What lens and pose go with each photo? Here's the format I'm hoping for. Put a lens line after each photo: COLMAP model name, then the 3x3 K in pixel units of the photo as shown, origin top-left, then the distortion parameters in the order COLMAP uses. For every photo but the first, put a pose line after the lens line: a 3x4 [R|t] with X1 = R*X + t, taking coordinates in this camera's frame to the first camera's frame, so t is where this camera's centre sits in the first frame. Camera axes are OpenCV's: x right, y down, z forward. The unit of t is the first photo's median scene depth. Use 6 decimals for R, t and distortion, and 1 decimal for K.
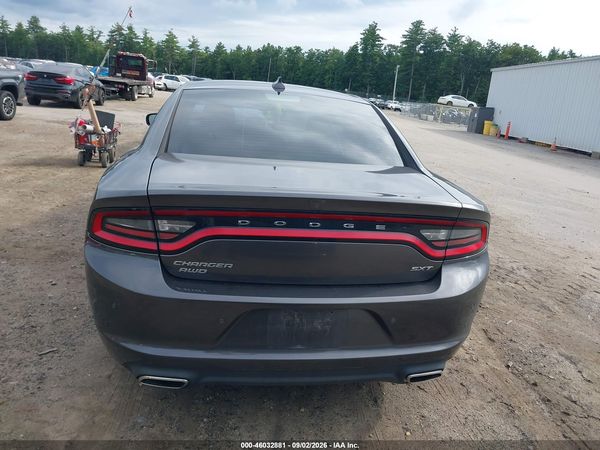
lens RADIAL K [[474.1, 0, 301.8], [0, 474.1, 230.1], [0, 0, 1]] dist [-0.000886, 0.002986]
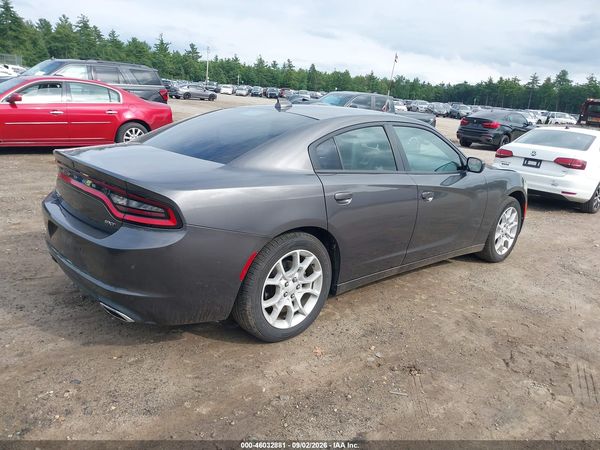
lens RADIAL K [[474.1, 0, 295.5], [0, 474.1, 227.0], [0, 0, 1]] dist [-0.000886, 0.002986]
pose [[0.557342, 0.176847, -0.811231, 0.945514], [-0.261515, 0.964713, 0.030637, -0.050092], [0.788023, 0.195074, 0.583923, 0.364072]]
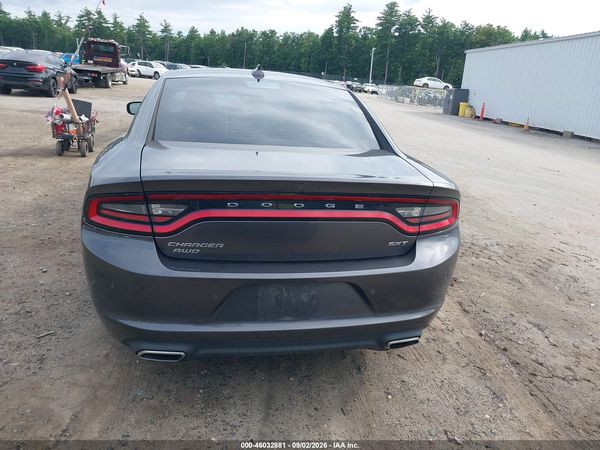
lens RADIAL K [[474.1, 0, 300.8], [0, 474.1, 228.3], [0, 0, 1]] dist [-0.000886, 0.002986]
pose [[0.998830, -0.027669, 0.039657, -0.006552], [0.026573, 0.999258, 0.027883, 0.006067], [-0.040399, -0.026797, 0.998824, -0.041770]]
